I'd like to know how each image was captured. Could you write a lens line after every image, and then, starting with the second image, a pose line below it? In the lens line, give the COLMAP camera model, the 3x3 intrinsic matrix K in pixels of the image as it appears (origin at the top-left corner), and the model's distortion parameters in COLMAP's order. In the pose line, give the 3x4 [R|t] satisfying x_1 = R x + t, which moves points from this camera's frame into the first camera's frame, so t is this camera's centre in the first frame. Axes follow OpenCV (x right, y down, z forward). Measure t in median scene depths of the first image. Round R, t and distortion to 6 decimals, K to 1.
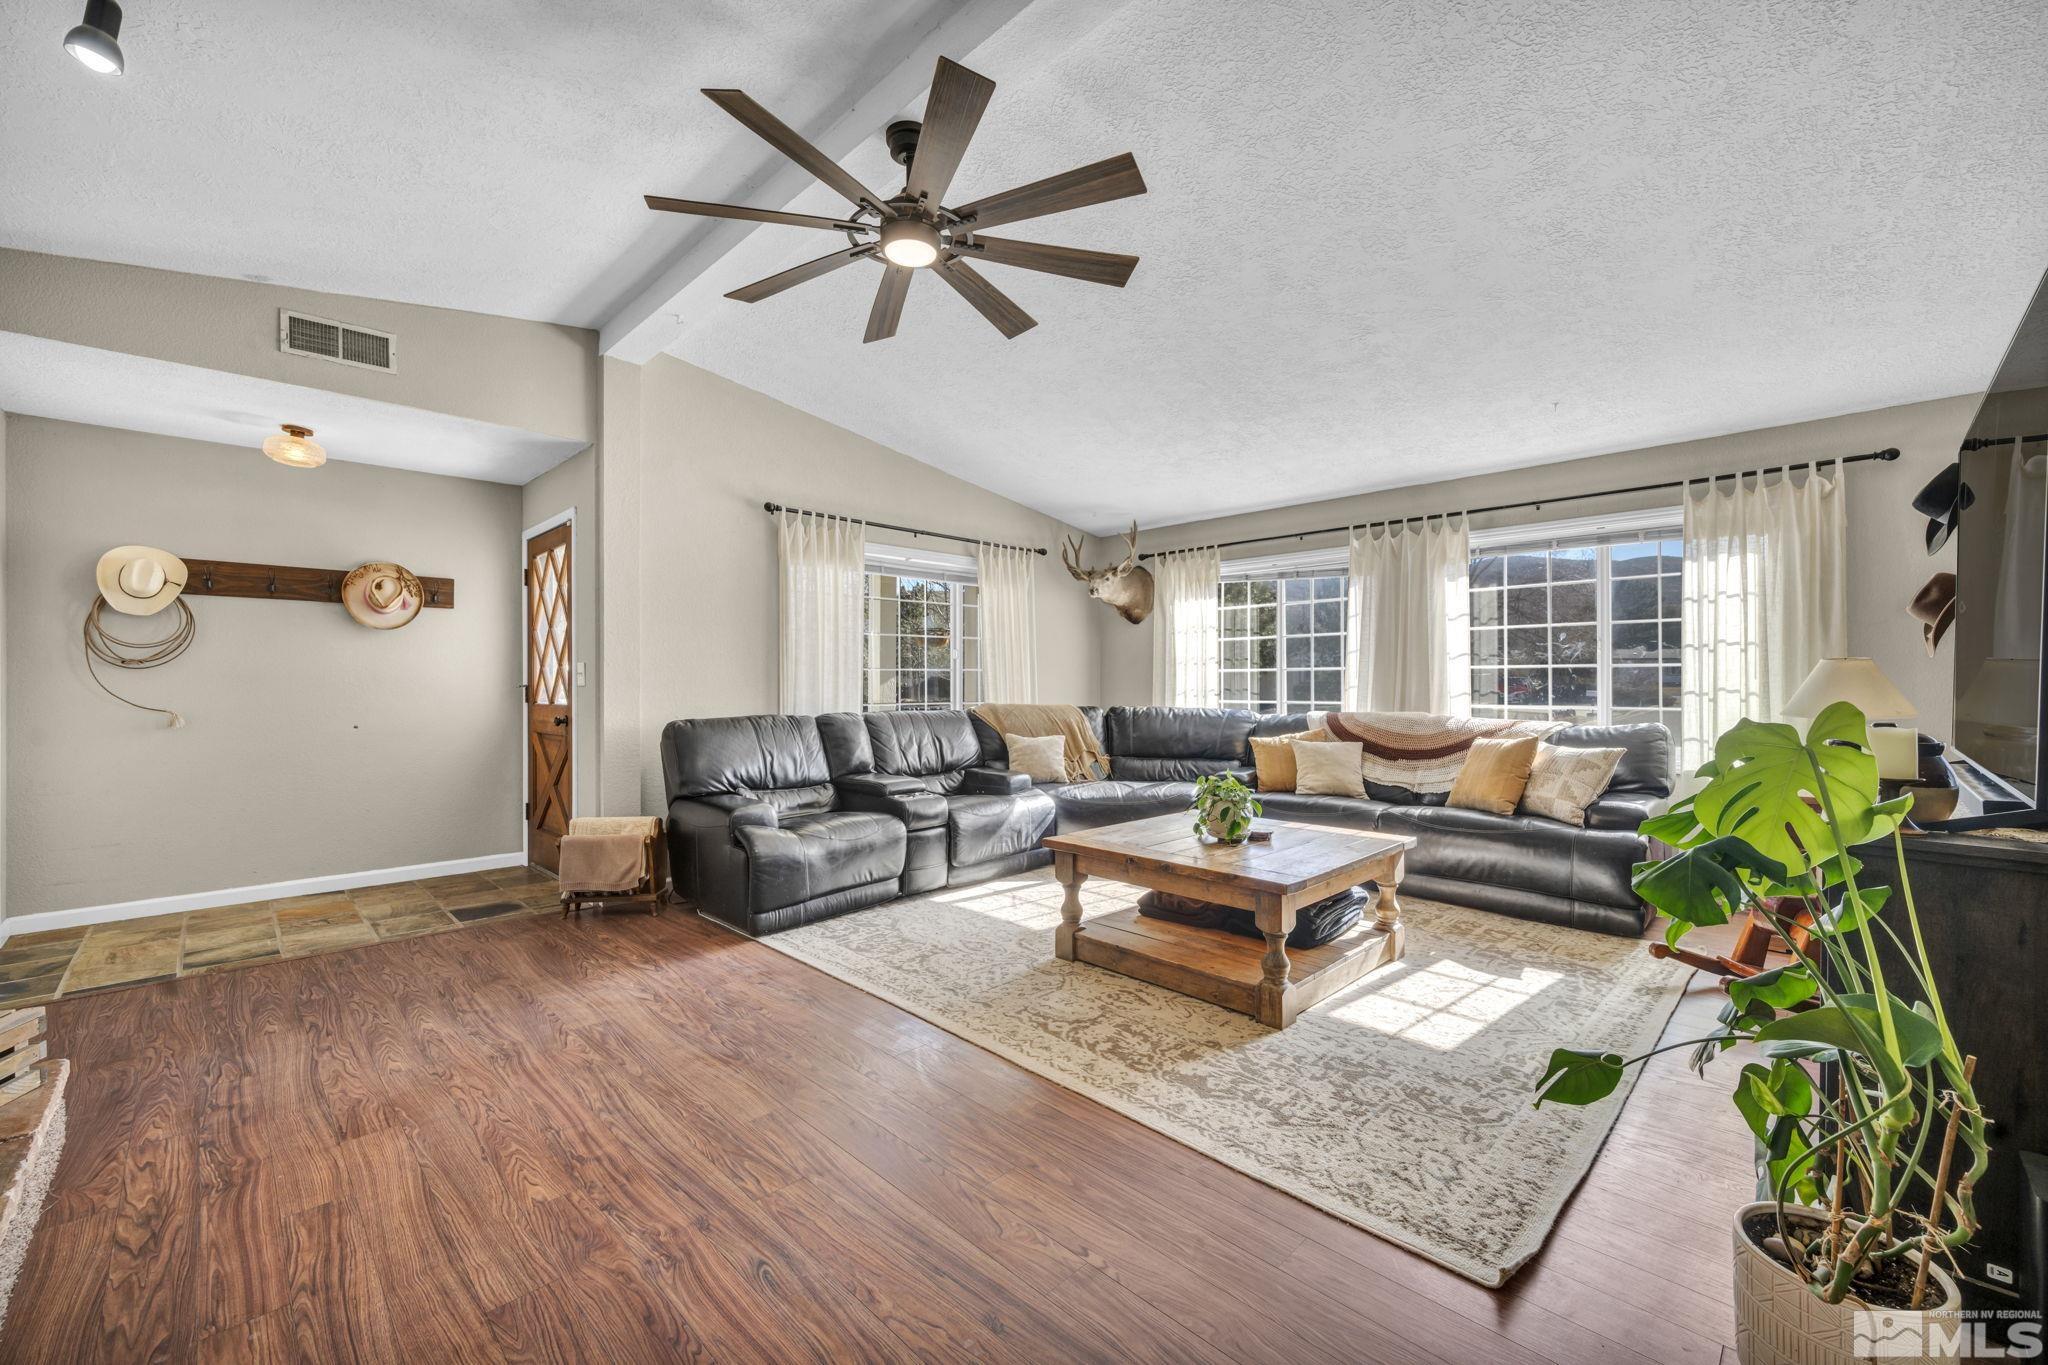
lens RADIAL K [[839.5, 0, 1039.0], [0, 839.5, 681.5], [0, 0, 1]] dist [-0.004577, 0.001005]
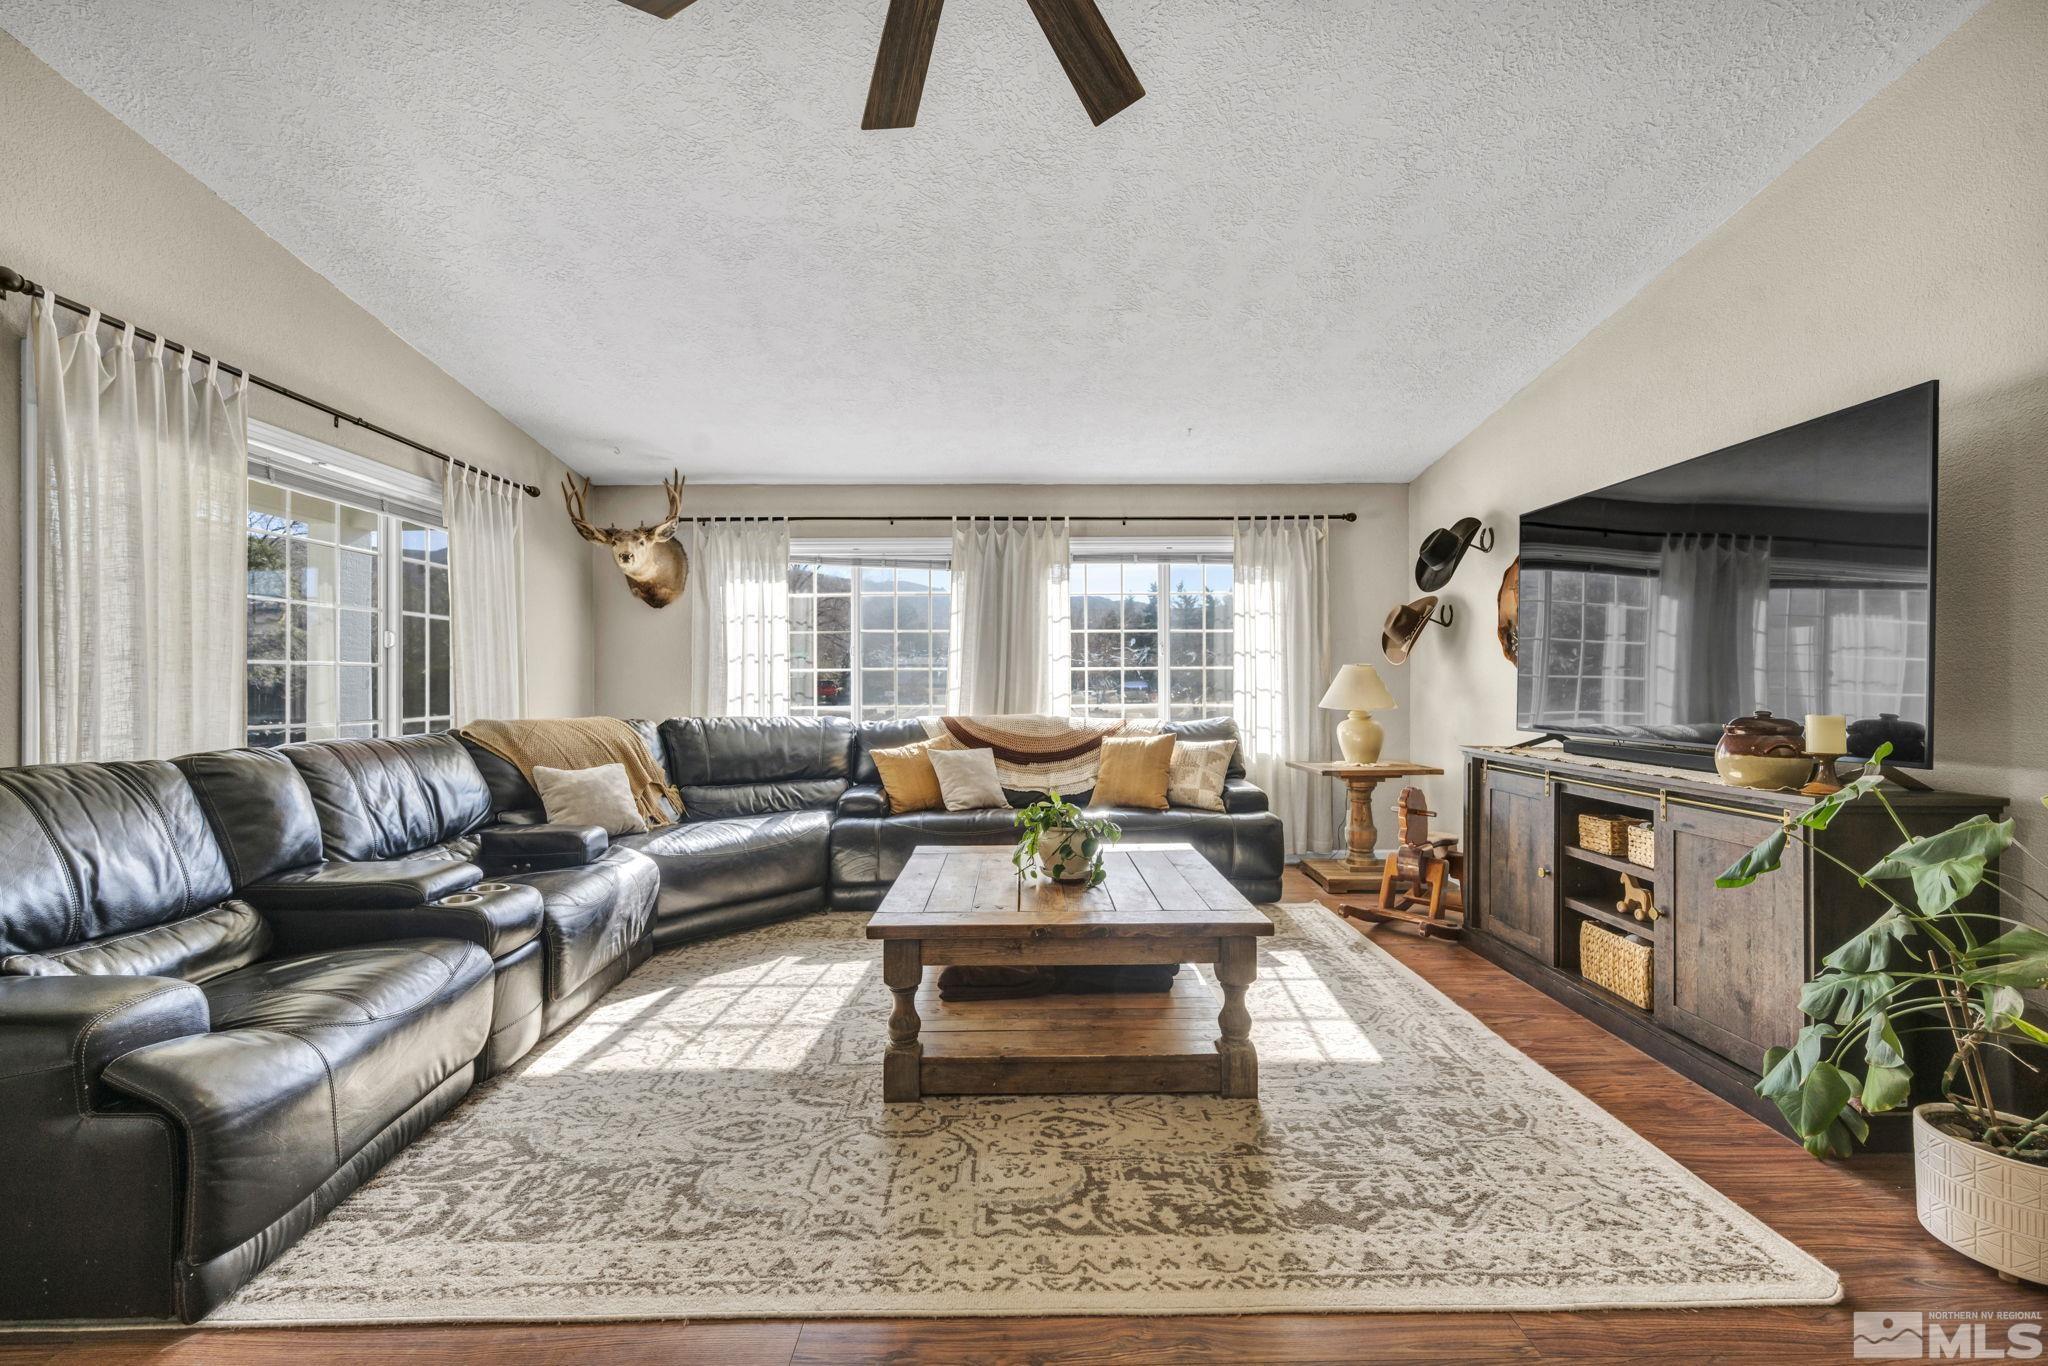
lens RADIAL K [[839.5, 0, 1042.5], [0, 839.5, 677.9], [0, 0, 1]] dist [-0.004577, 0.001005]
pose [[0.691528, 0.001858, 0.722348, -0.288723], [0.002496, 0.999985, -0.004962, -0.000798], [-0.722346, 0.005235, 0.691512, 0.354646]]
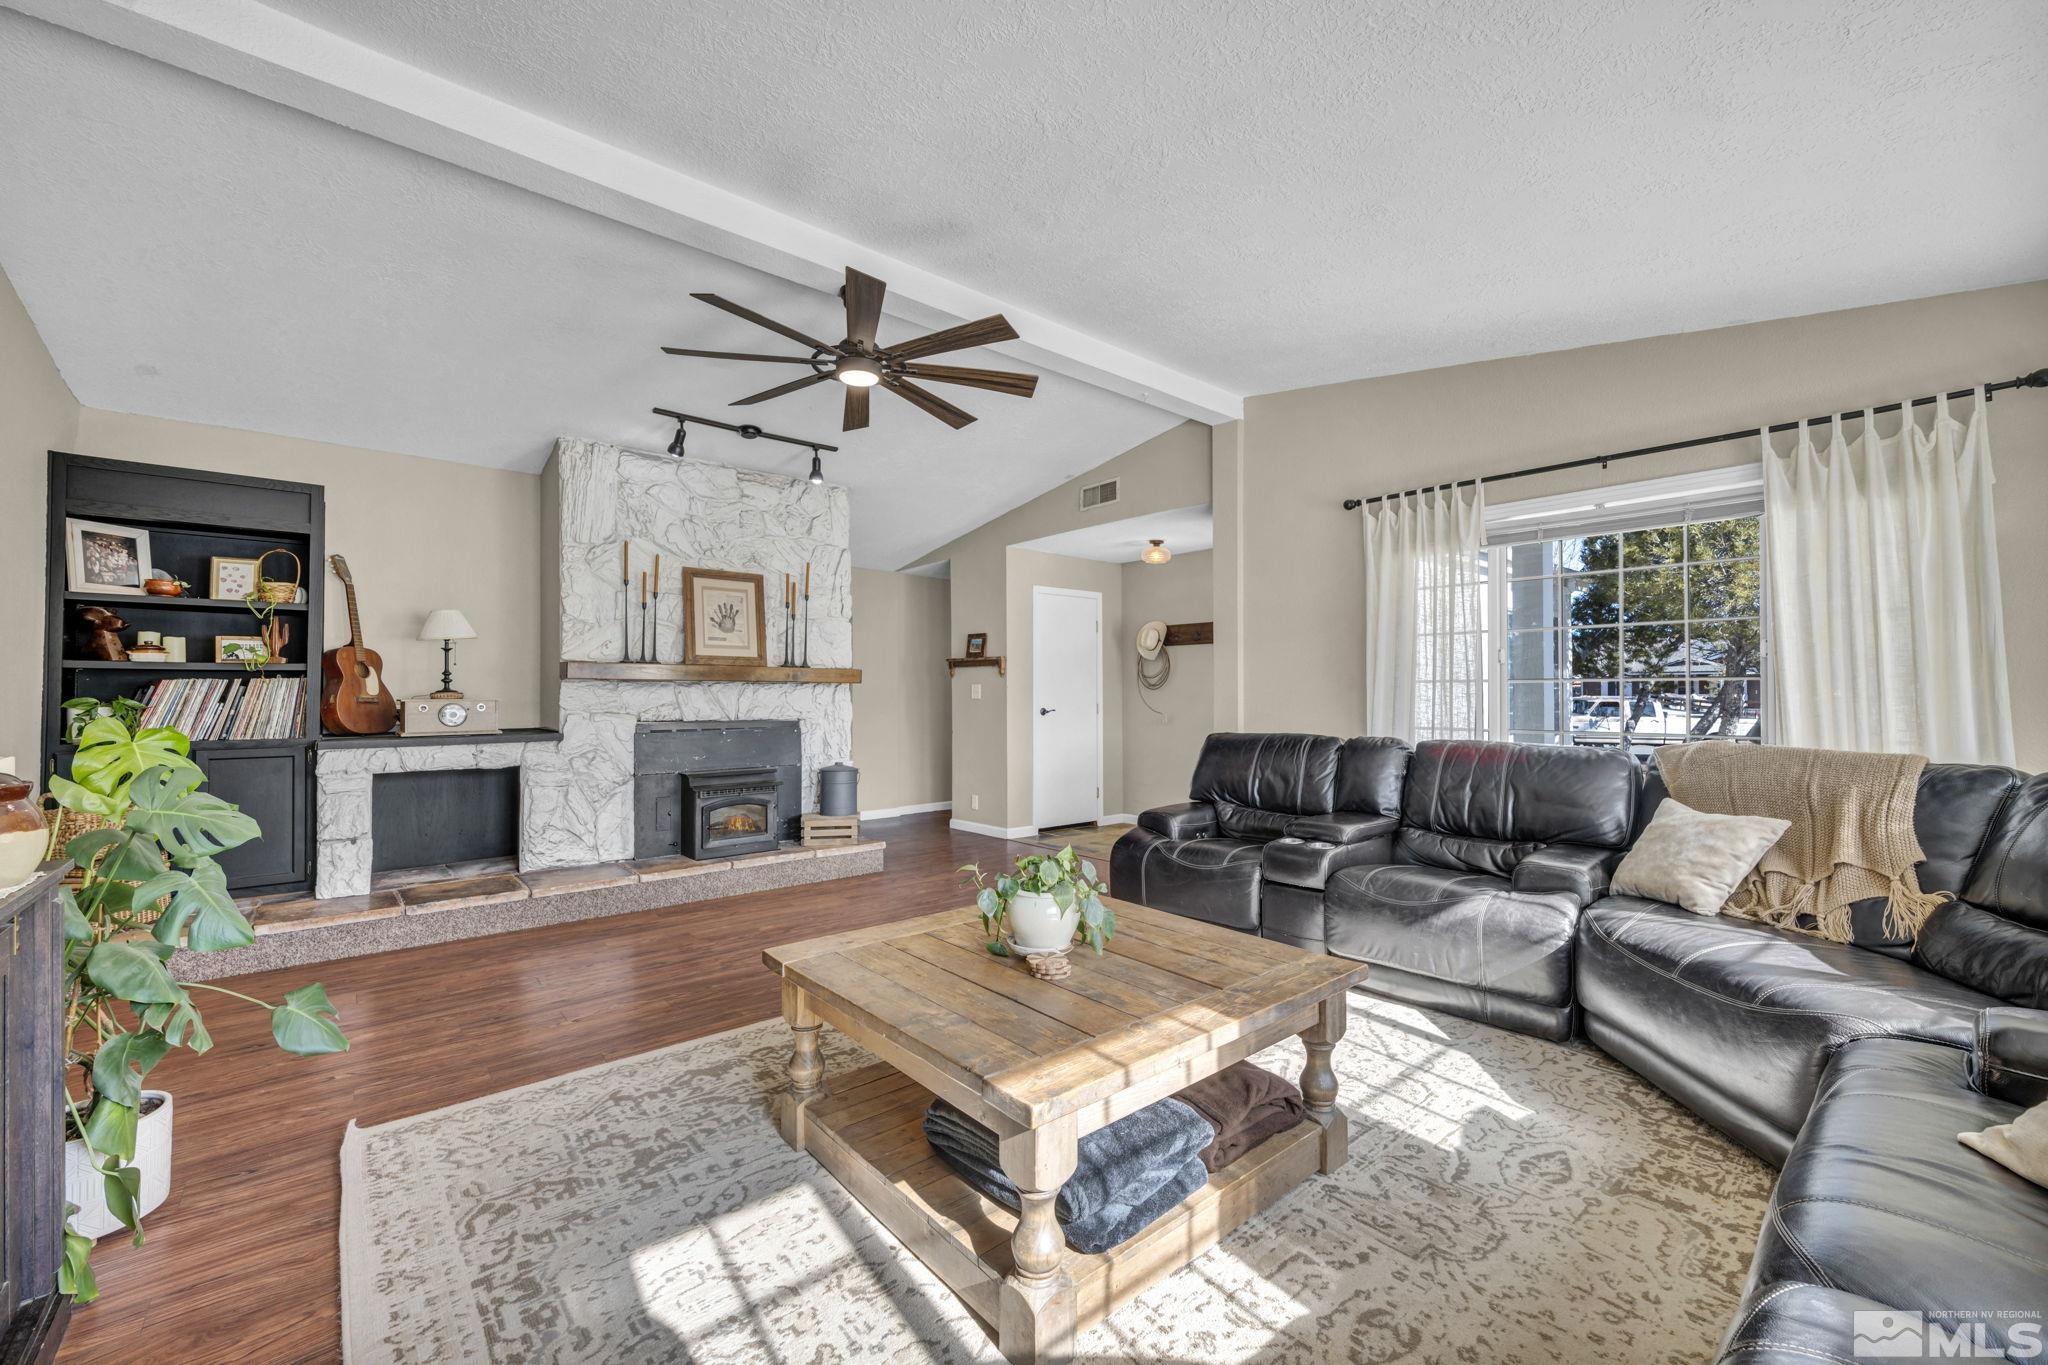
lens RADIAL K [[819.9, 0, 1023.9], [0, 819.9, 687.6], [0, 0, 1]] dist [-0.008387, 0.000001]
pose [[-0.094255, -0.008055, -0.995515, 0.652764], [0.005220, 0.999950, -0.008585, -0.004838], [0.995534, -0.006006, -0.094209, 0.810588]]
